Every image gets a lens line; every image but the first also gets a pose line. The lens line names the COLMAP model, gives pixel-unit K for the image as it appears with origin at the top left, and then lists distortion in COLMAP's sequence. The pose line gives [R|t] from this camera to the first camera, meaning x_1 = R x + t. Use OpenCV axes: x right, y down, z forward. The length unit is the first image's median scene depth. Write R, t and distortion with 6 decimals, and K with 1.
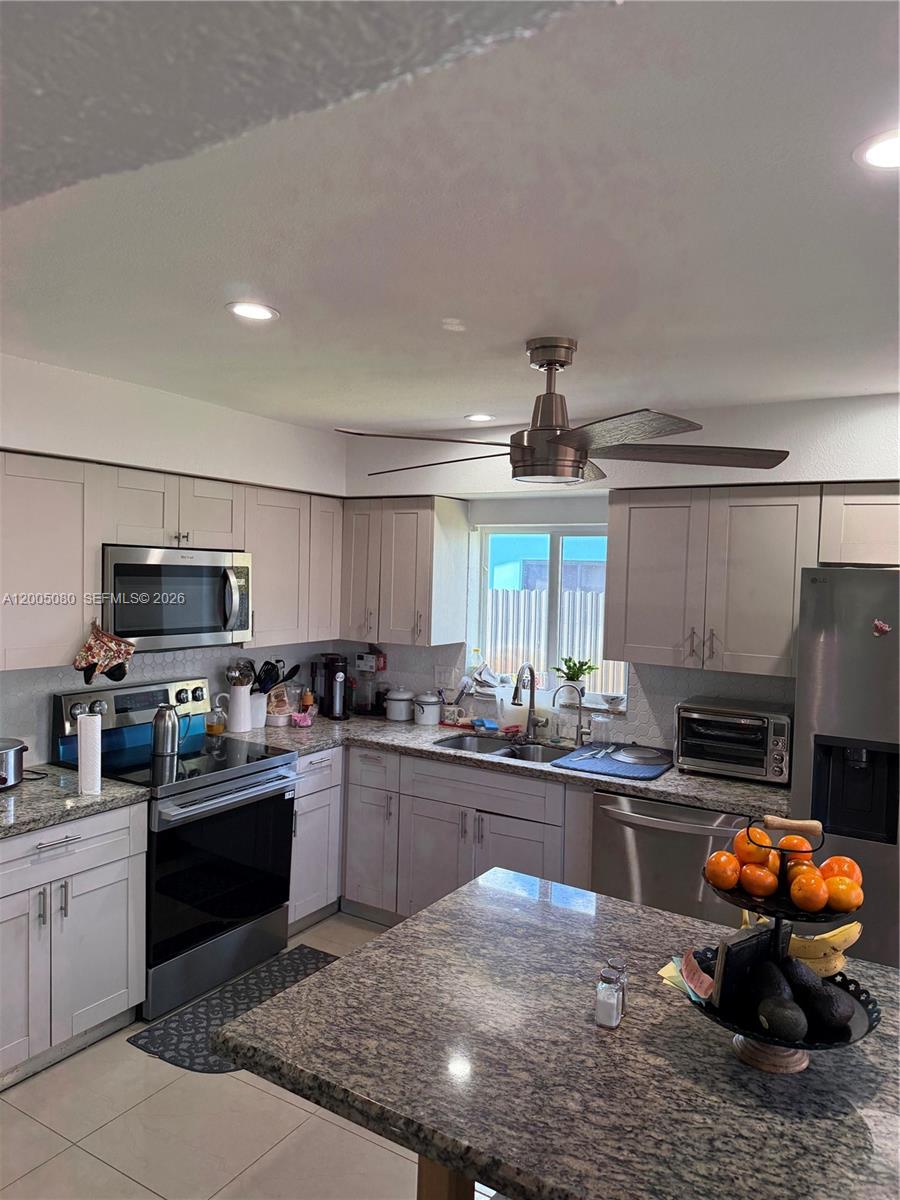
lens RADIAL K [[844.3, 0, 450.0], [0, 844.3, 600.0], [0, 0, 1]] dist [0.105801, -0.169692]
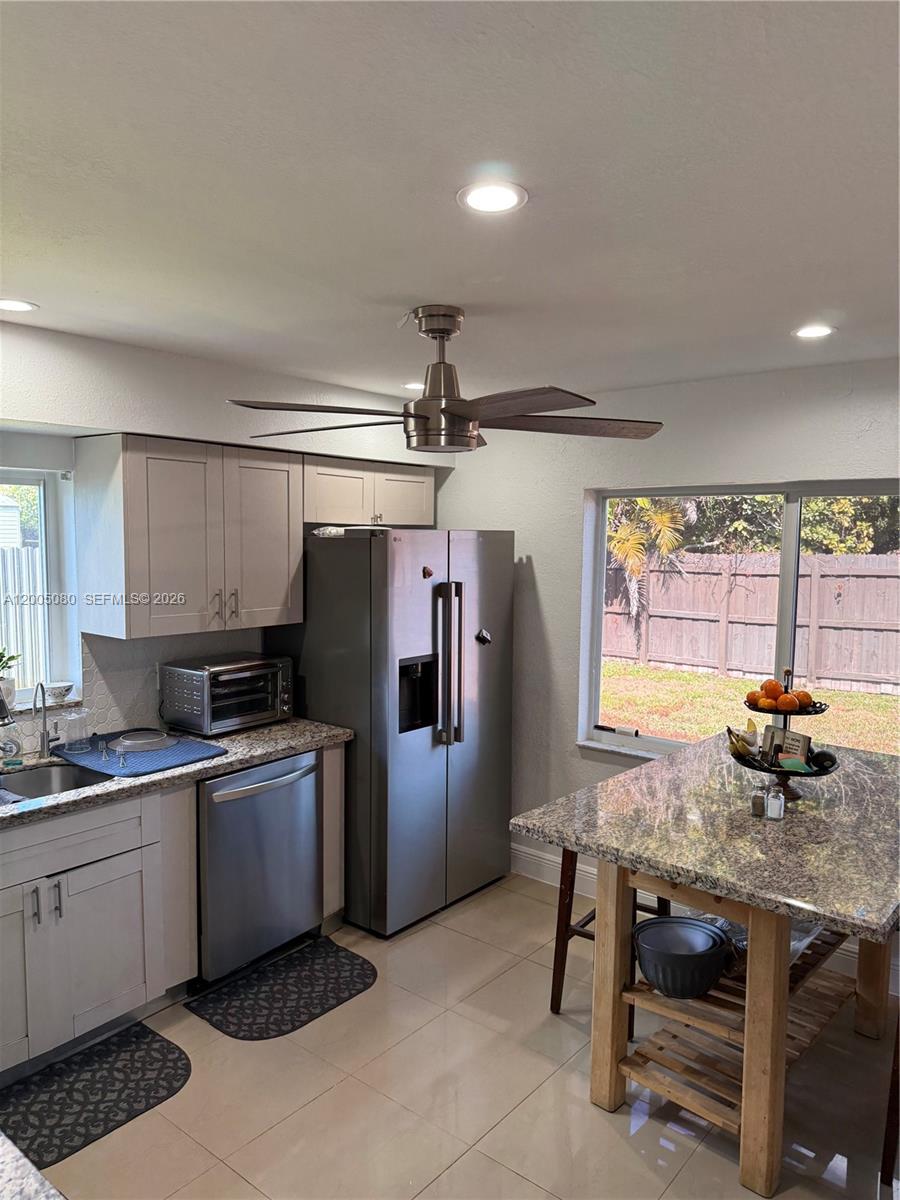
lens RADIAL K [[844.3, 0, 450.0], [0, 844.3, 600.0], [0, 0, 1]] dist [0.105801, -0.169692]
pose [[0.117084, -0.103756, 0.987687, -0.677639], [0.024960, 0.994521, 0.101515, -0.049560], [-0.992808, 0.012767, 0.119032, 0.650155]]
